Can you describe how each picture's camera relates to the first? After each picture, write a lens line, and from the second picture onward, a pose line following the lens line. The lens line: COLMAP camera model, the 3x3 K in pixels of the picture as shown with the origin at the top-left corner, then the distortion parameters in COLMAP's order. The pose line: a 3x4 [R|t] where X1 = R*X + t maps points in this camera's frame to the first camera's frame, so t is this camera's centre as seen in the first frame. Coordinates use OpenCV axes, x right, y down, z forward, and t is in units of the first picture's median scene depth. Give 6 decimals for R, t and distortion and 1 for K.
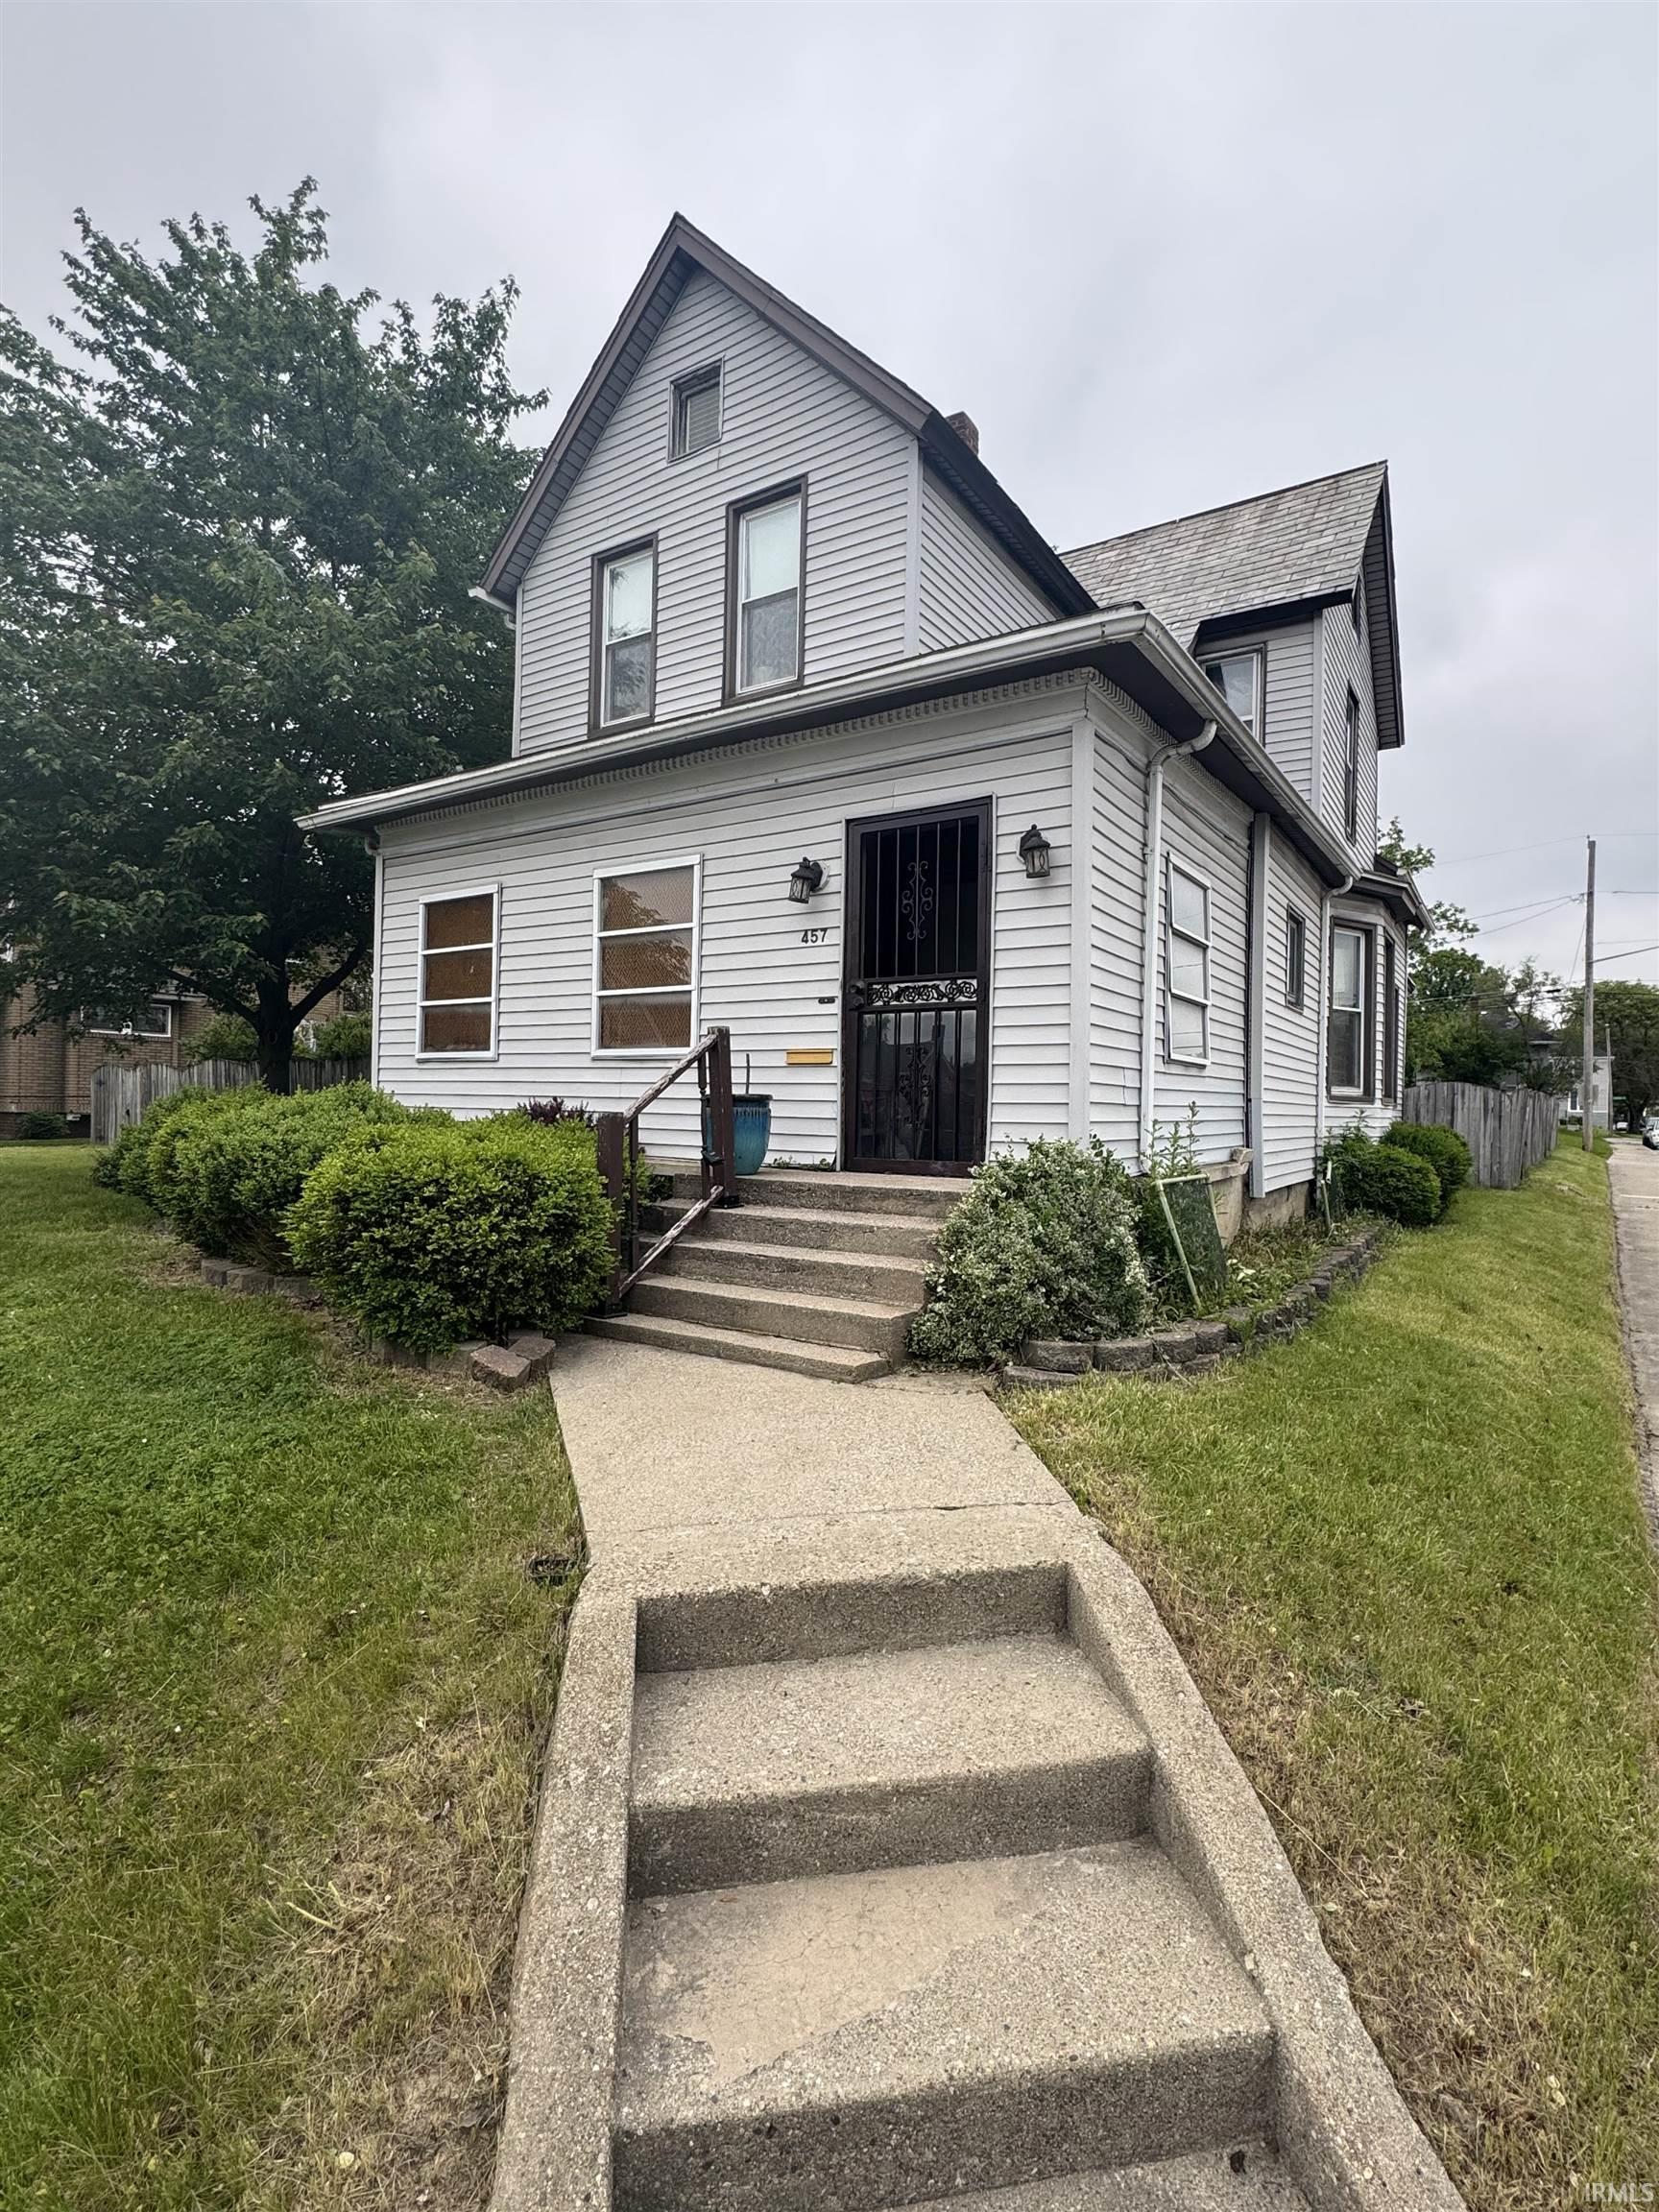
lens RADIAL K [[1053.7, 0, 829.6], [0, 1053.7, 1099.4], [0, 0, 1]] dist [-0.001141, 0.000568]
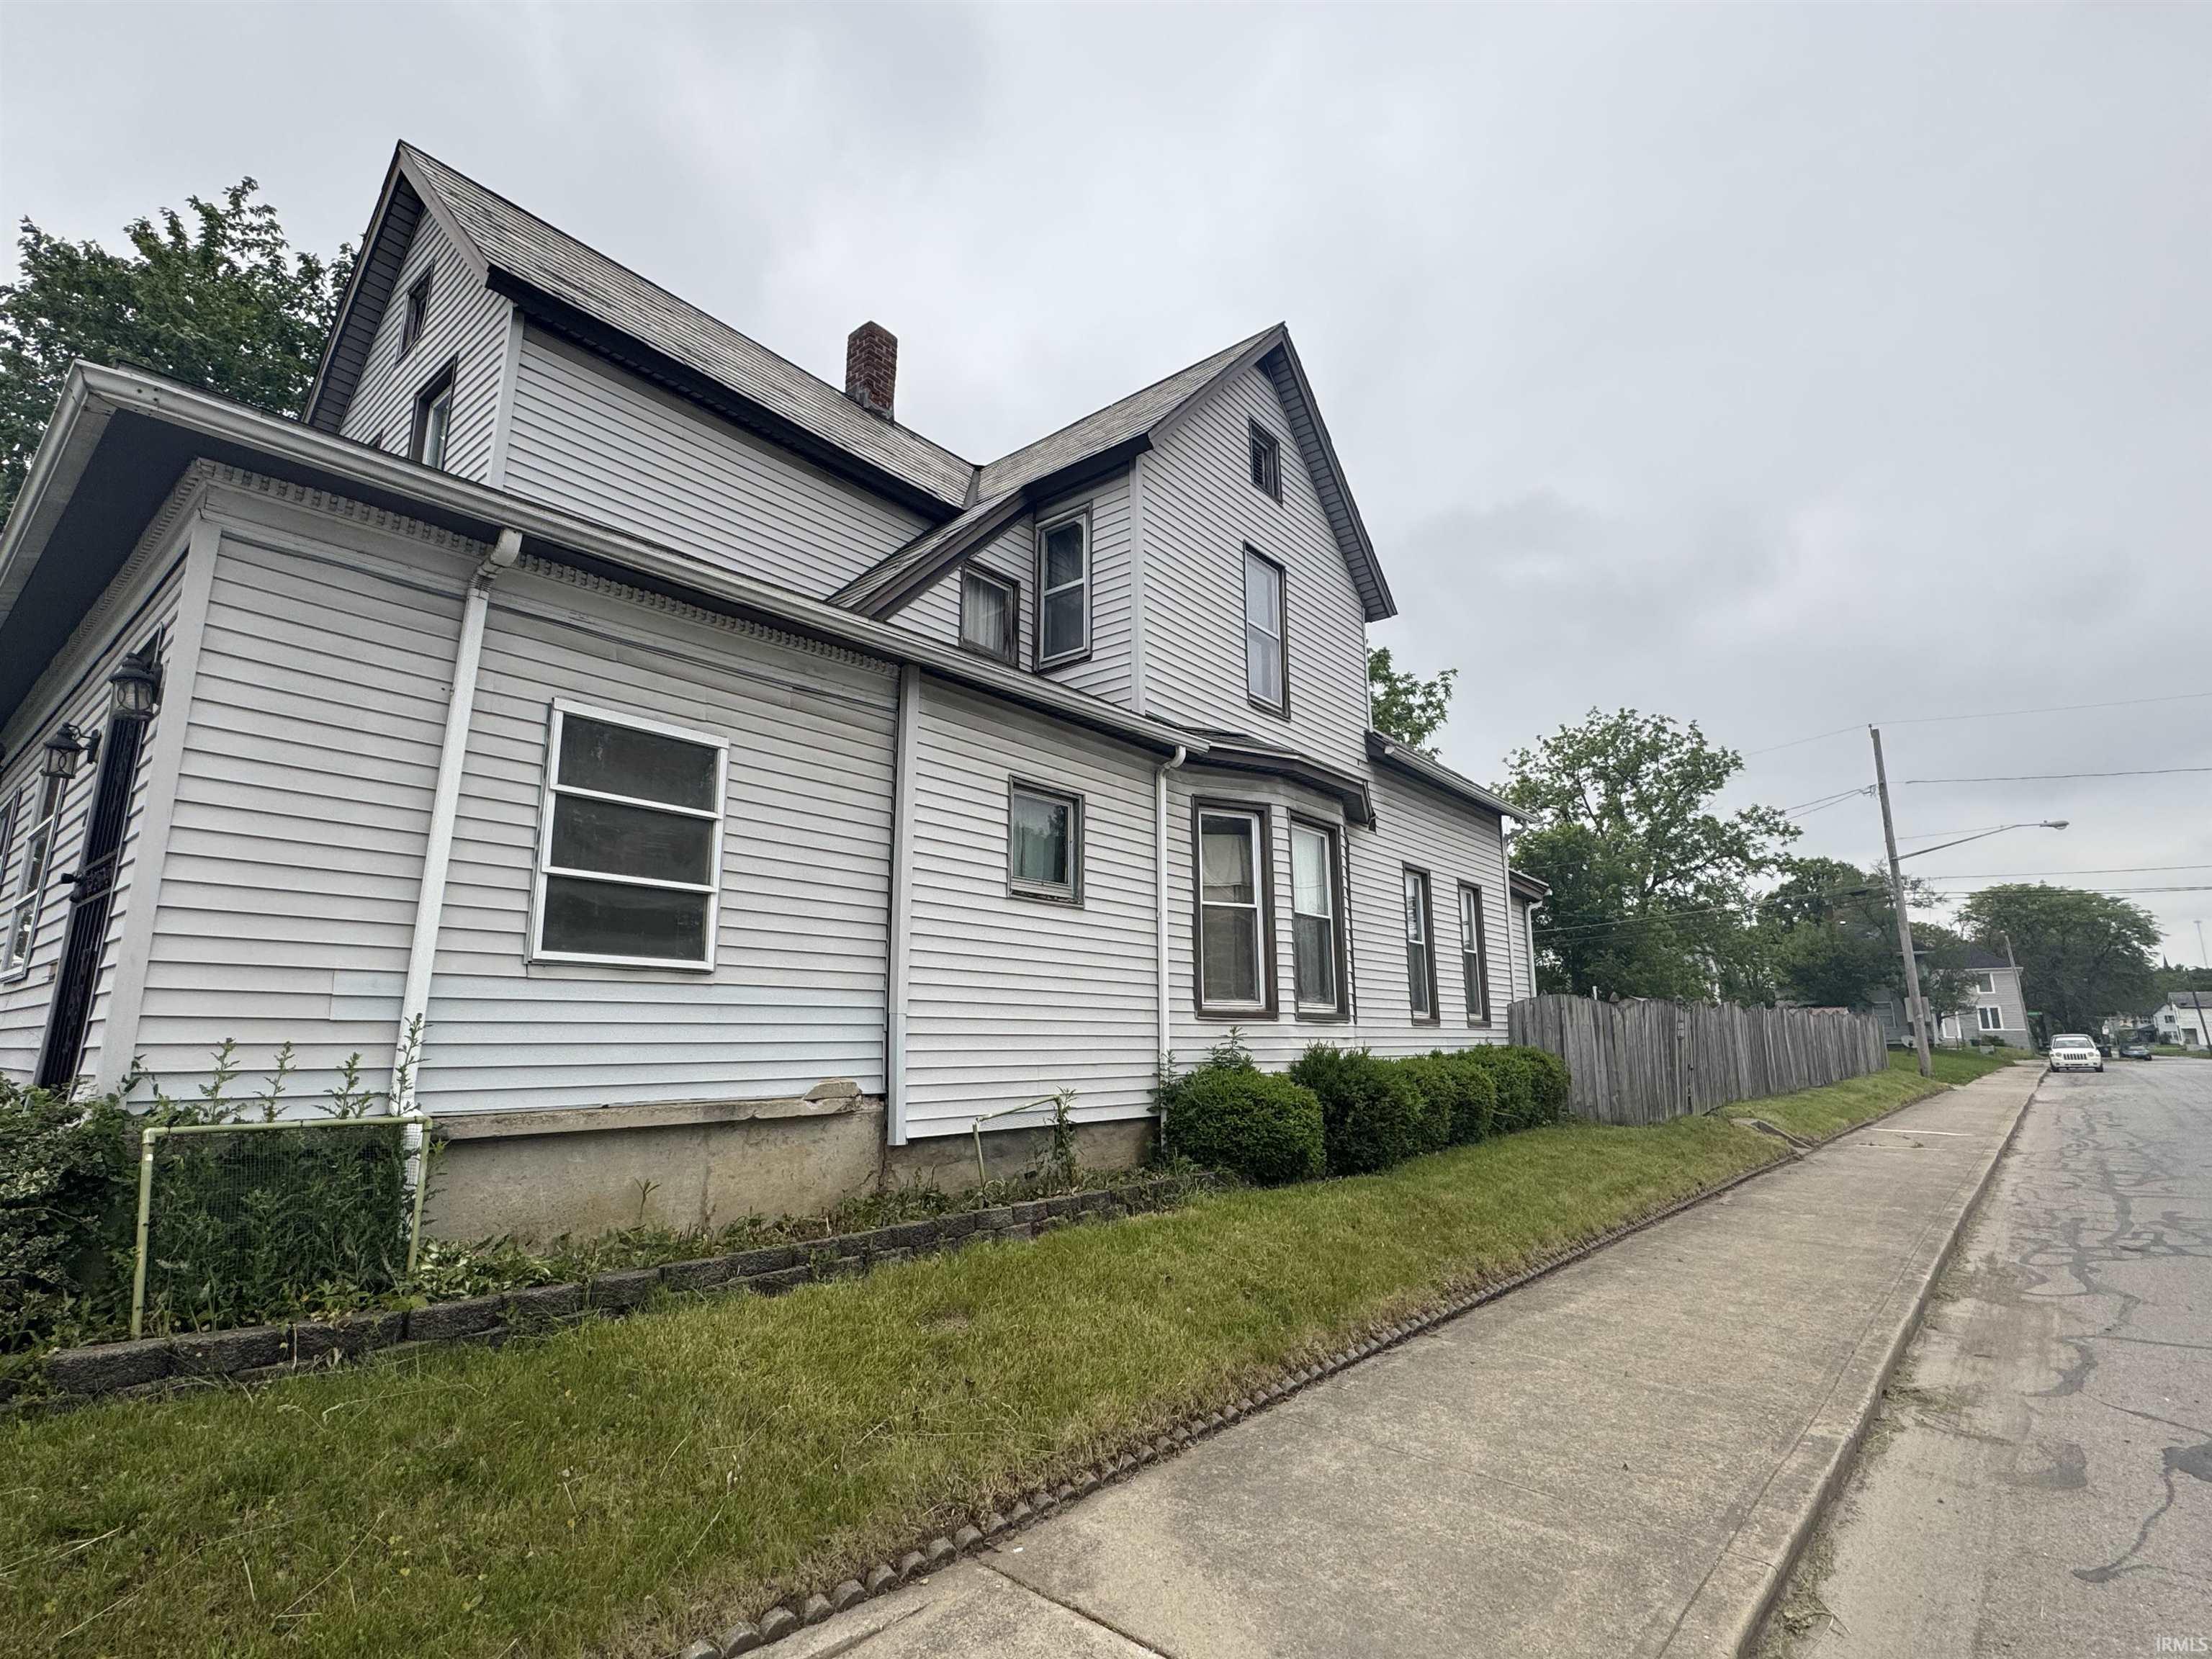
lens RADIAL K [[1053.7, 0, 1103.7], [0, 1053.7, 828.5], [0, 0, 1]] dist [-0.001141, 0.000568]
pose [[0.994425, -0.043112, -0.096230, 0.670736], [0.023439, 0.980144, -0.196896, 0.022907], [0.102807, 0.193543, 0.975690, 0.237675]]
